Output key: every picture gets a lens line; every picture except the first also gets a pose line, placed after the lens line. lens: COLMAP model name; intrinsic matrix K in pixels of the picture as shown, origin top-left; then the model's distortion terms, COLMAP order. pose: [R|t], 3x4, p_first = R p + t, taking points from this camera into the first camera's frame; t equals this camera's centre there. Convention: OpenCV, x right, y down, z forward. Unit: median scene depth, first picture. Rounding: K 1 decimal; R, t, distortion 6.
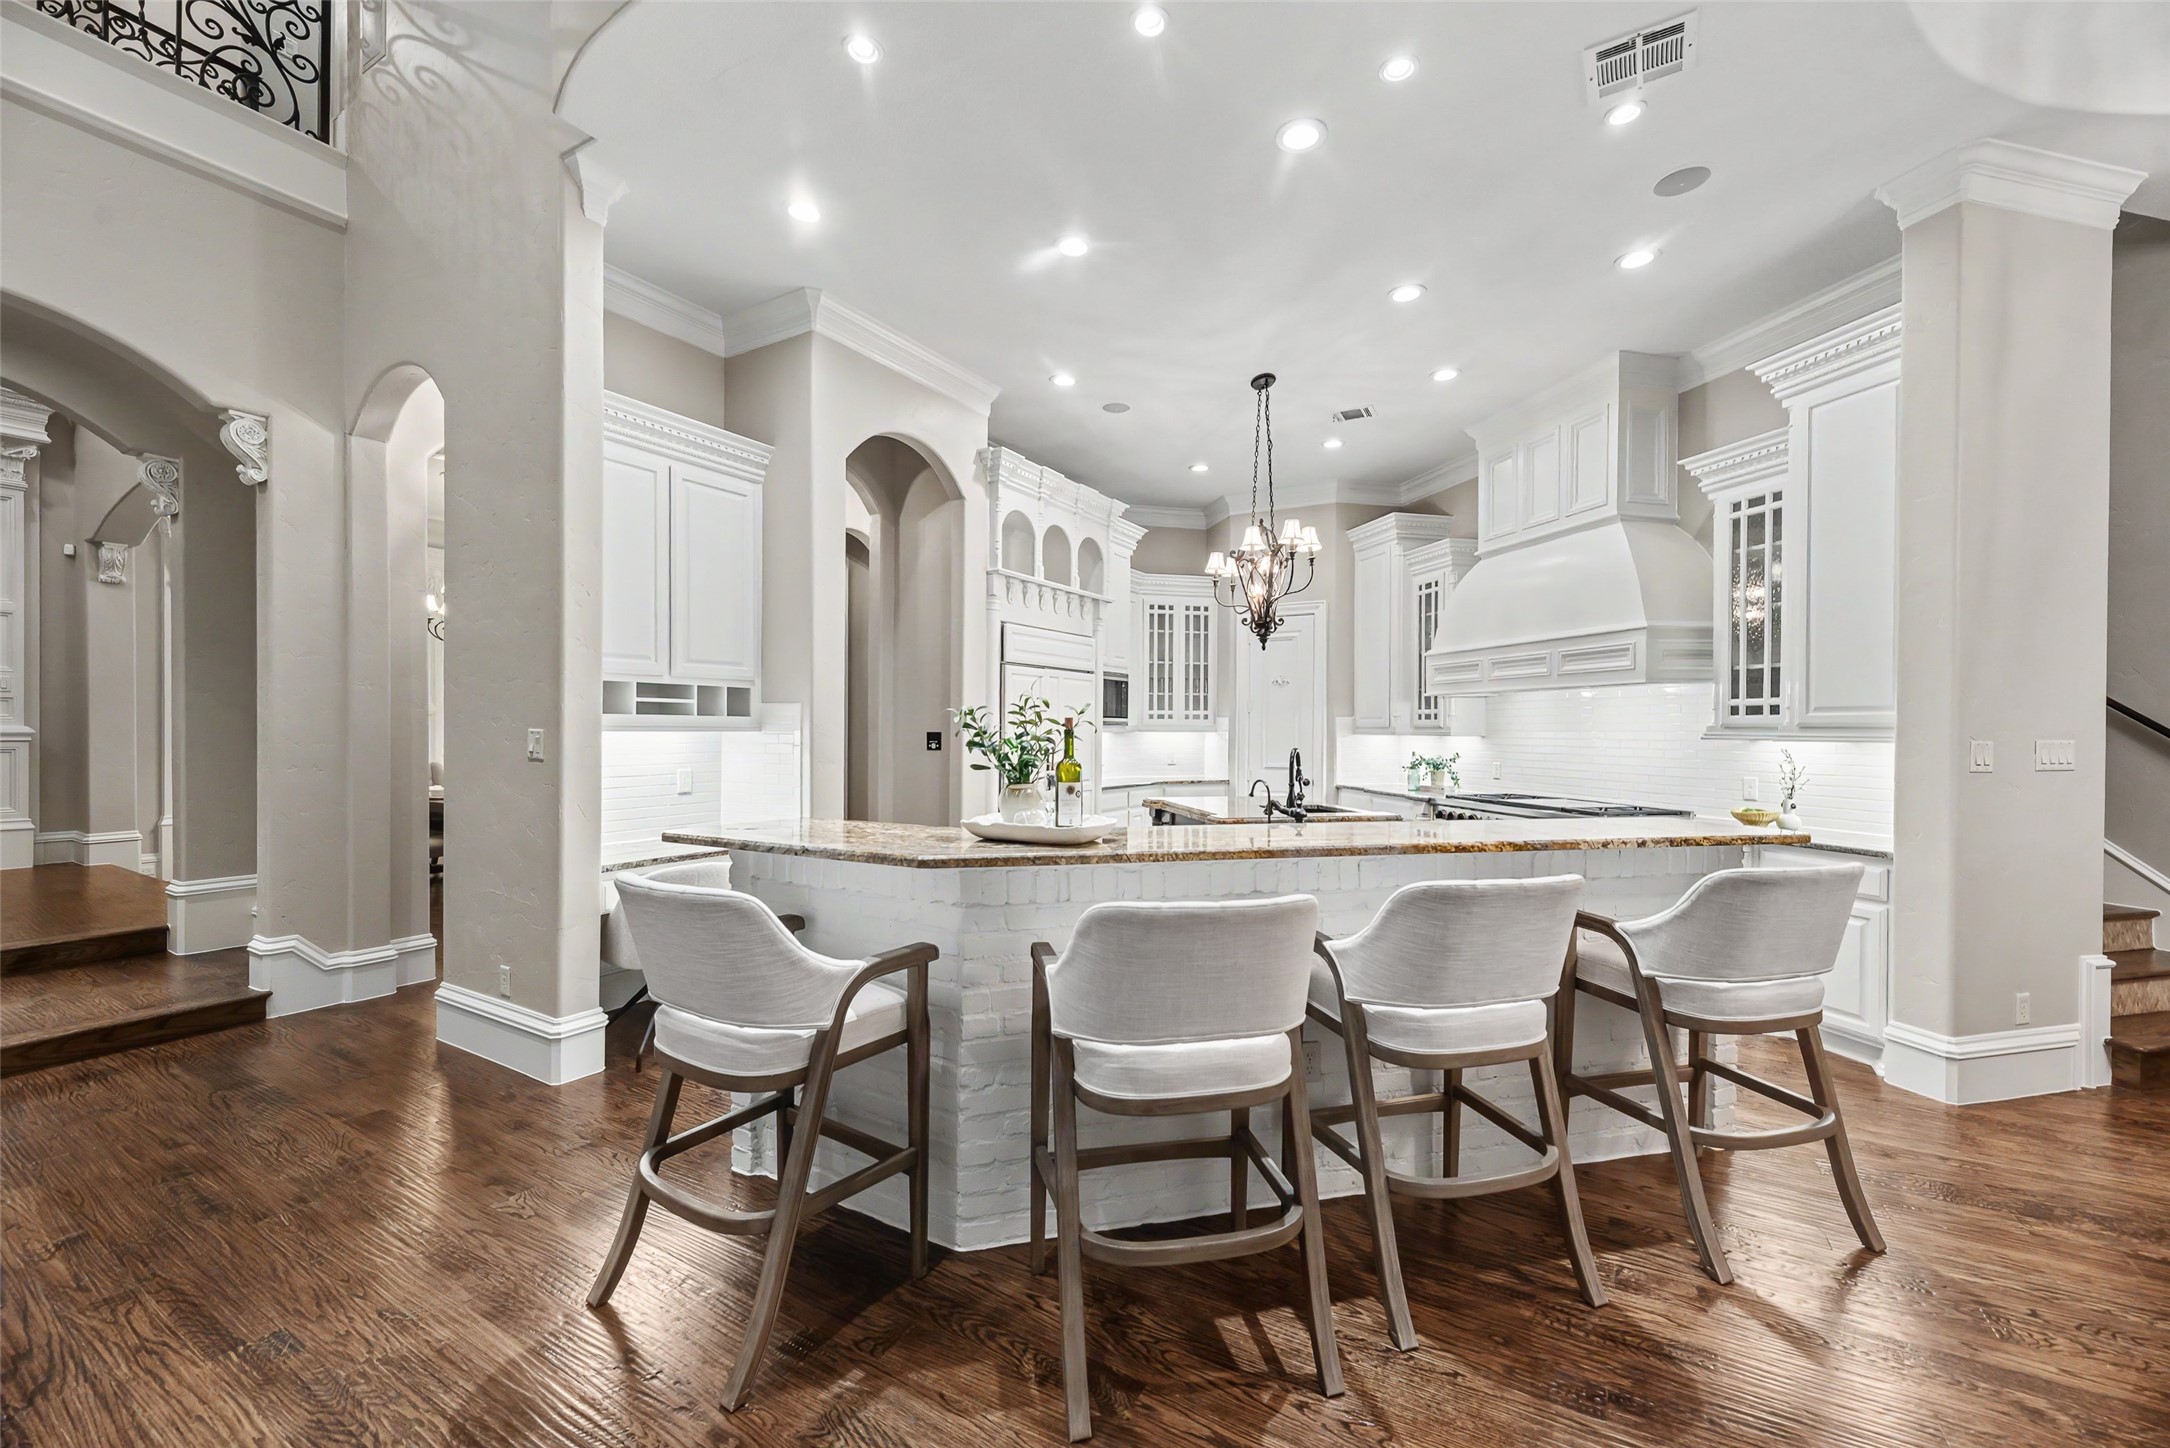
lens RADIAL K [[878.4, 0, 1094.2], [0, 878.4, 726.6], [0, 0, 1]] dist [-0.001819, 0.000513]
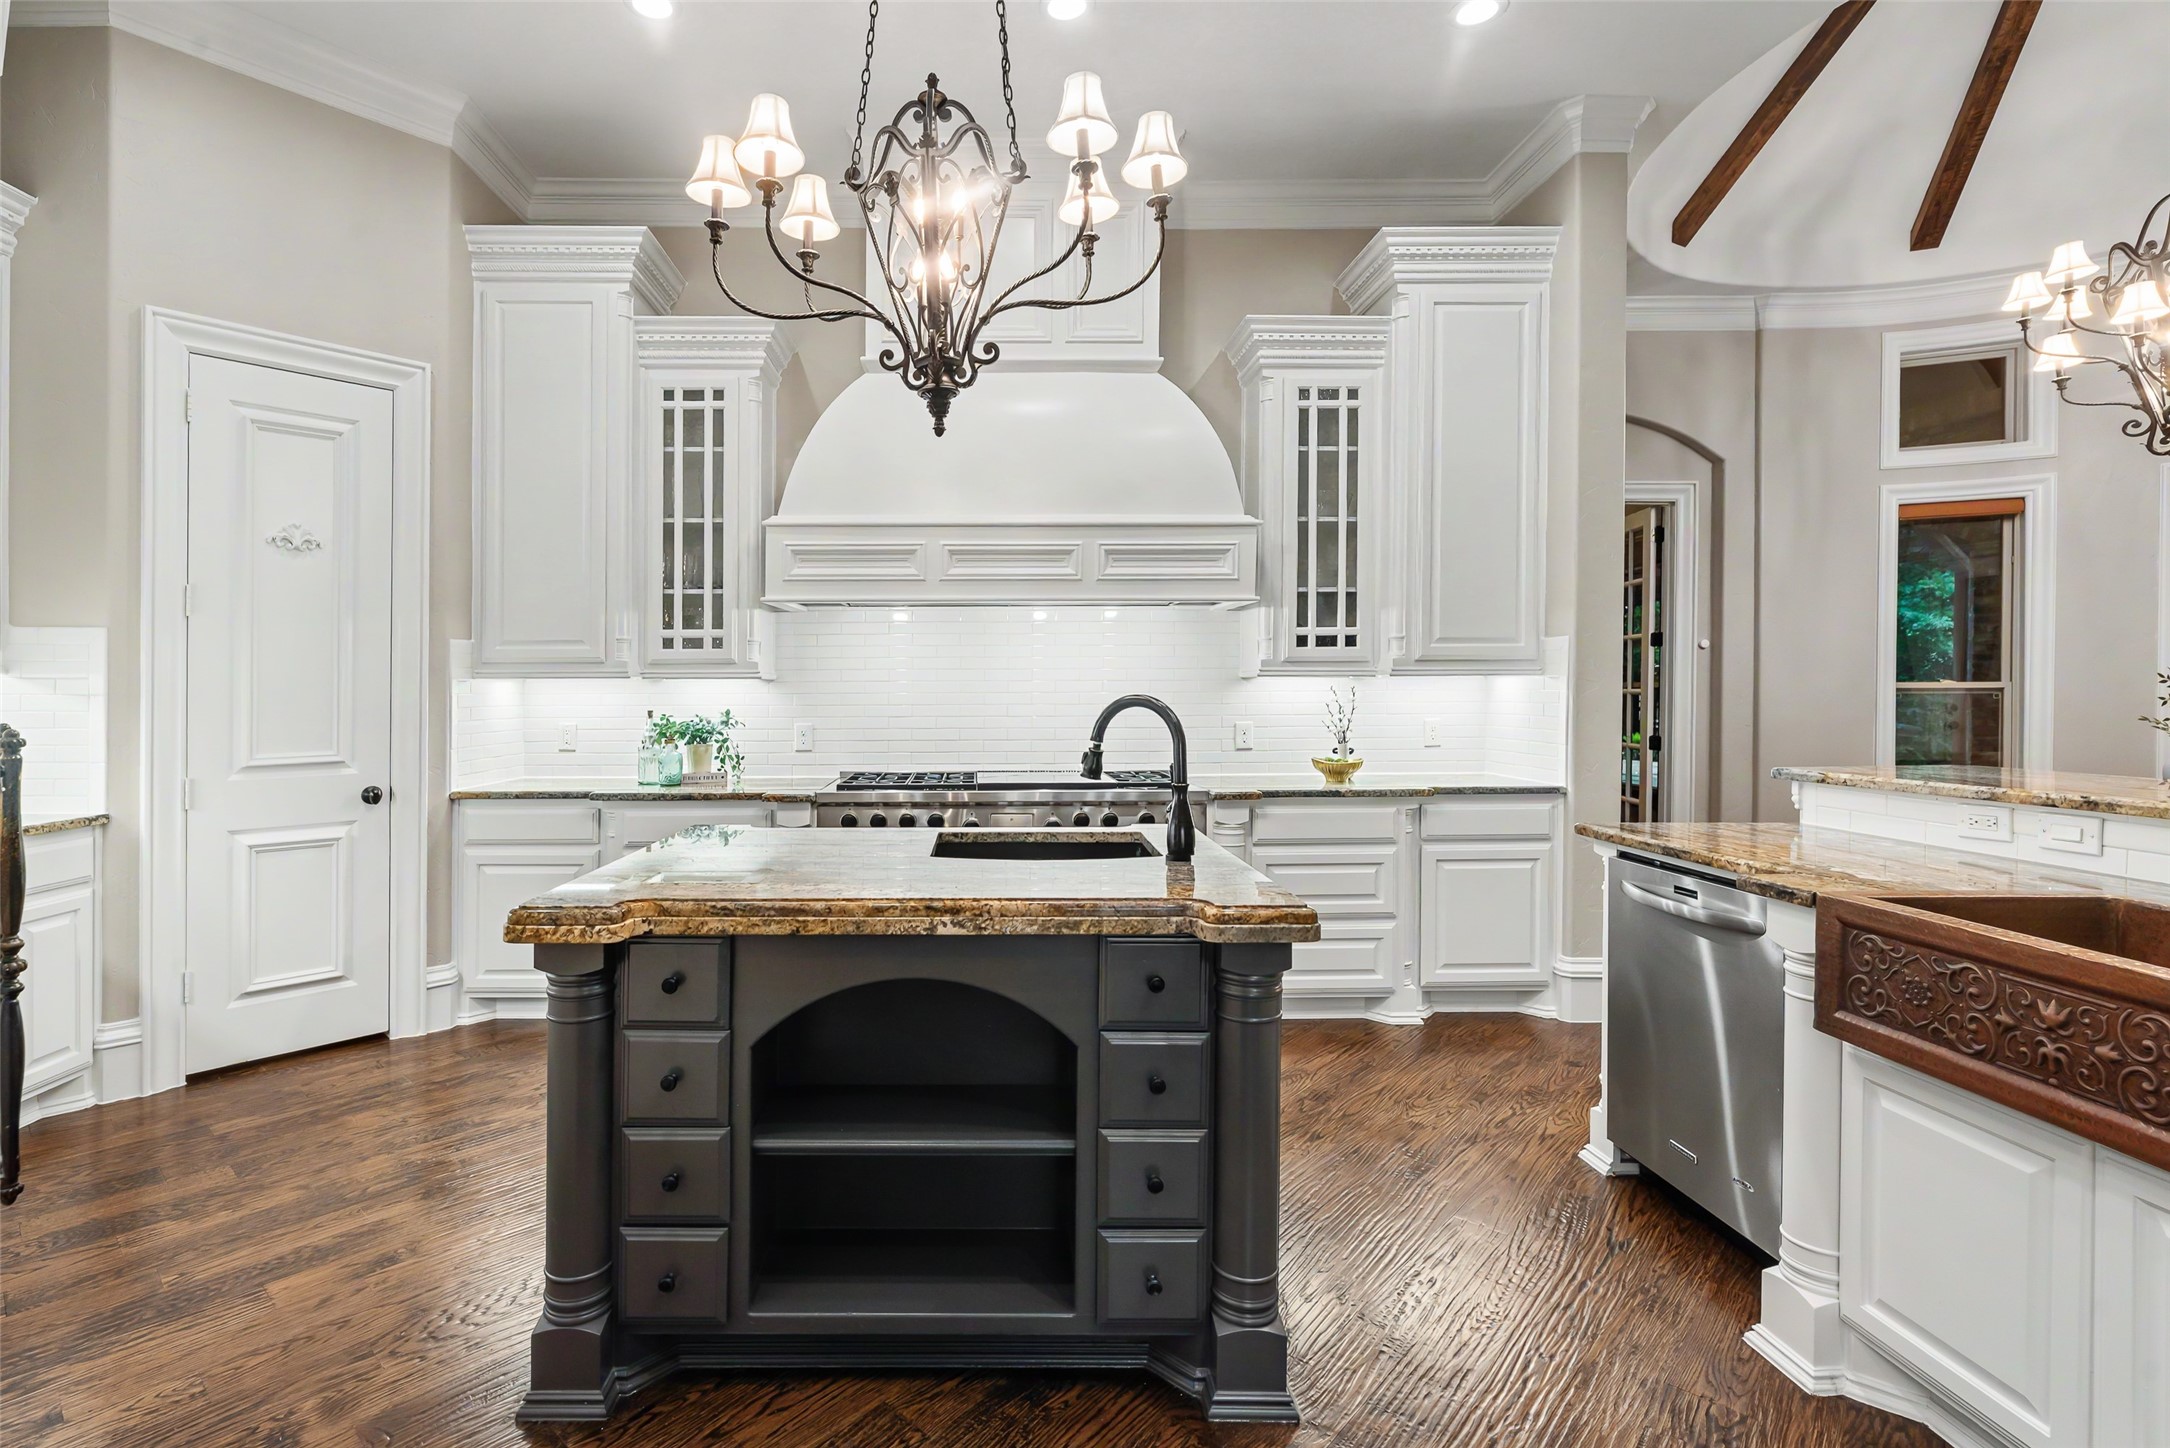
lens RADIAL K [[1008.2, 0, 988.0], [0, 1008.2, 690.4], [0, 0, 1]] dist [-0.002449, -0.000524]
pose [[0.235477, -0.005254, 0.971866, -0.238951], [0.002433, 0.999985, 0.004817, 0.021020], [-0.971877, 0.001231, 0.235487, 0.979037]]
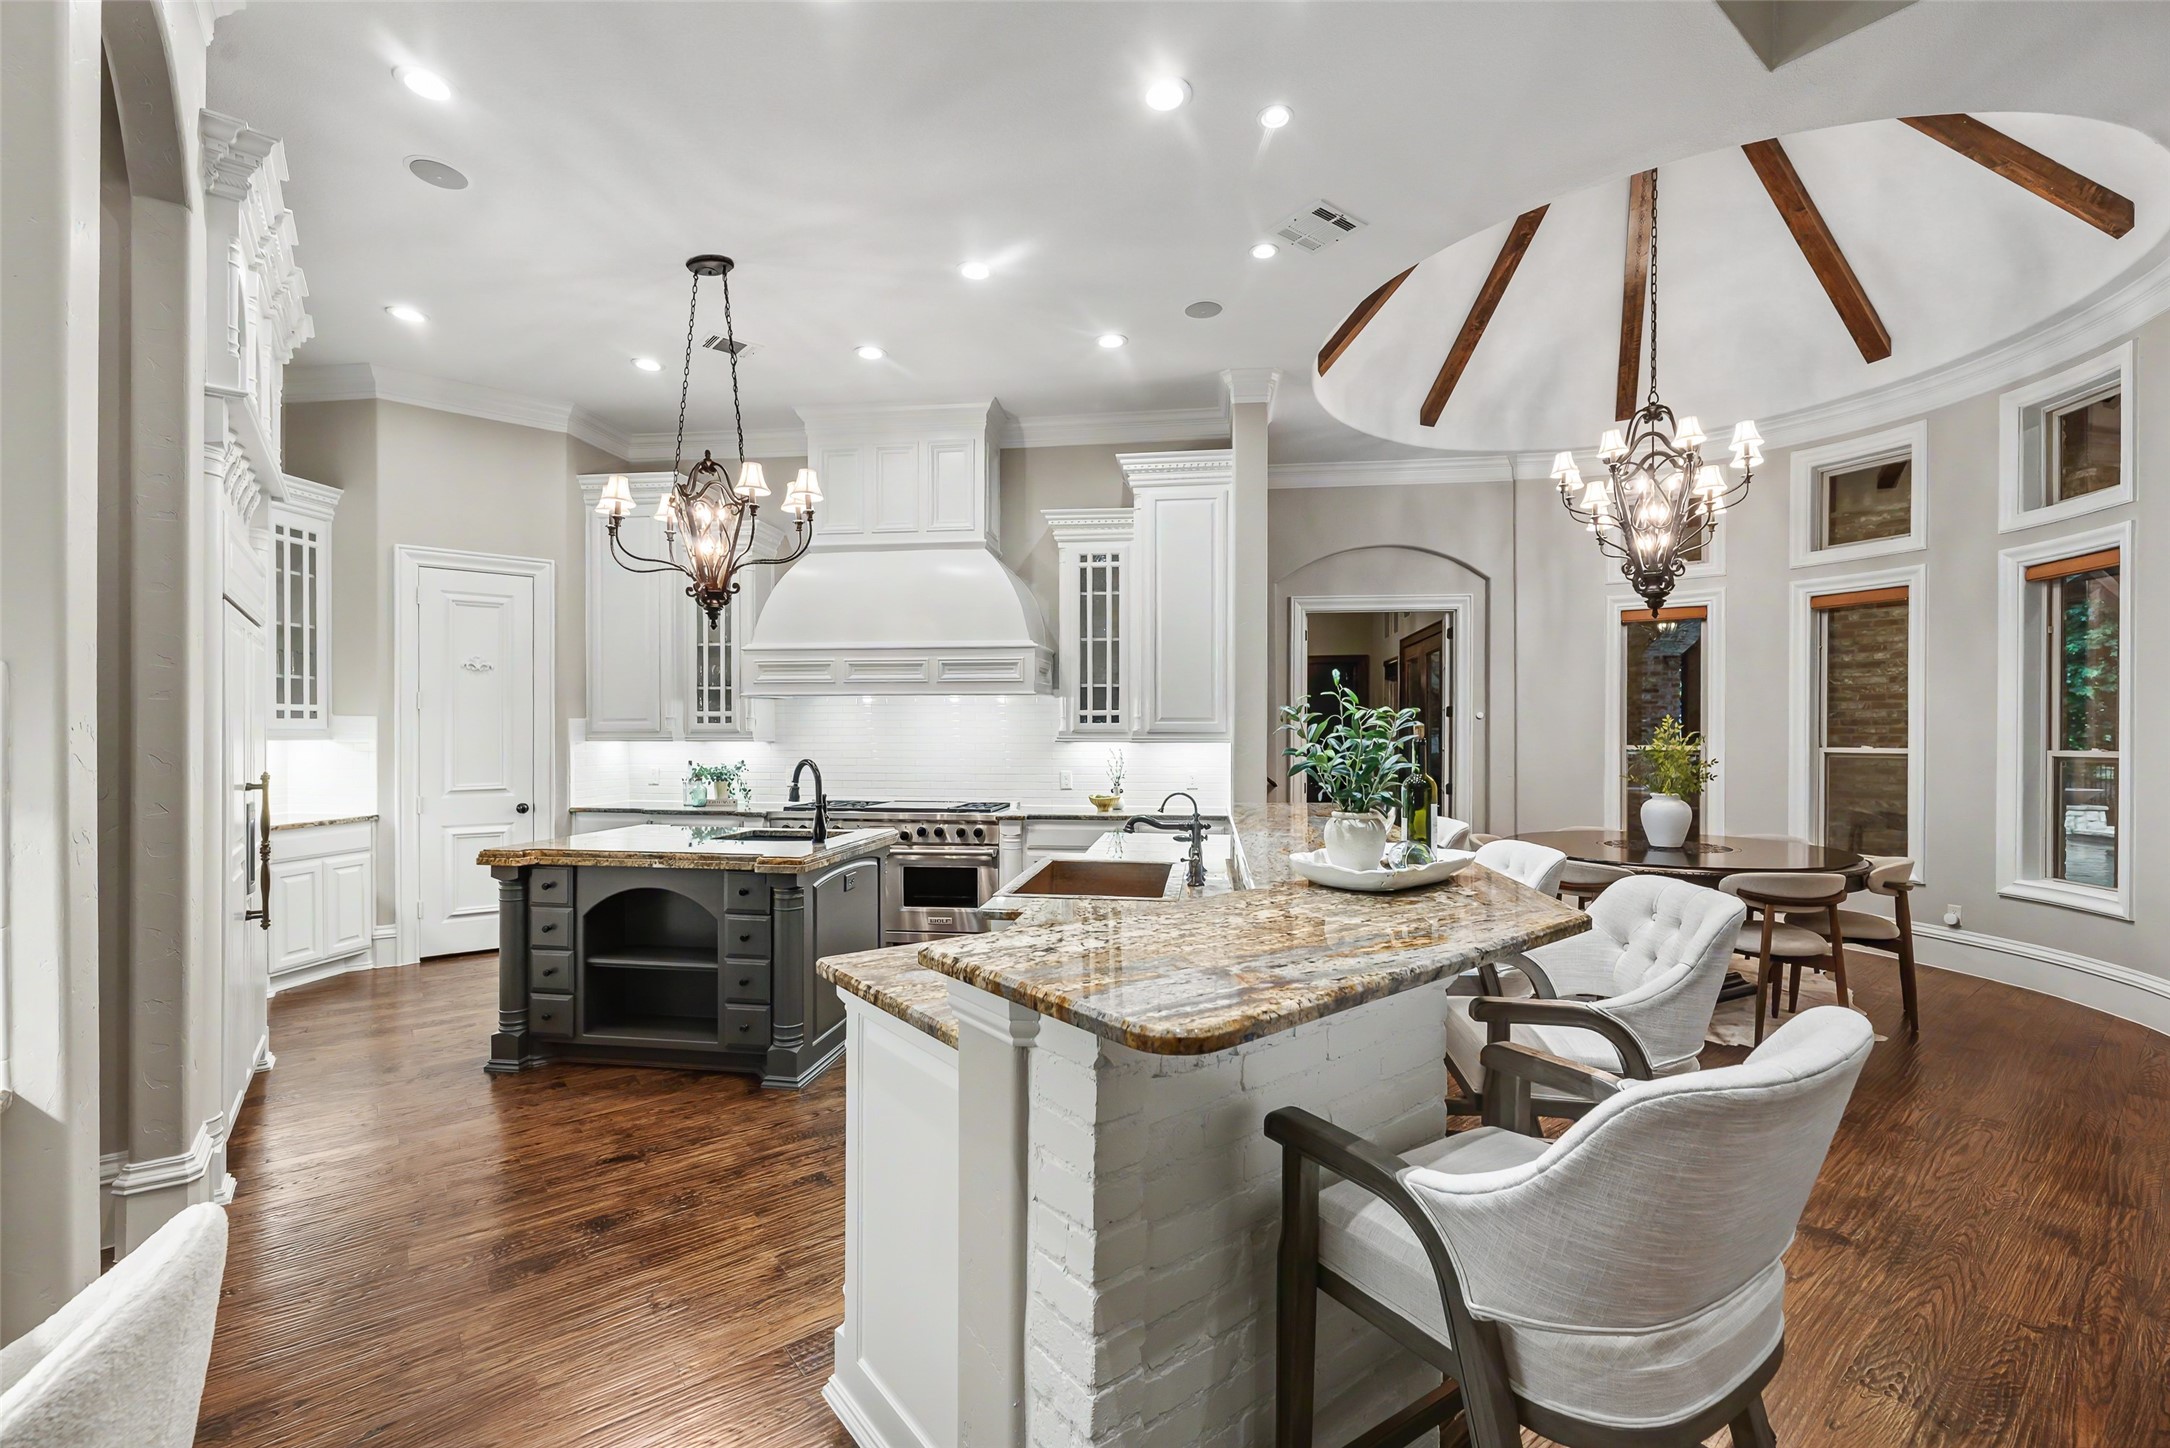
lens RADIAL K [[906.4, 0, 1086.4], [0, 906.4, 744.2], [0, 0, 1]] dist [-0.003421, 0.000011]
pose [[0.369961, -0.013259, 0.928953, -0.447981], [-0.001405, 0.999889, 0.014830, -0.001260], [-0.929046, -0.006792, 0.369901, 0.470312]]
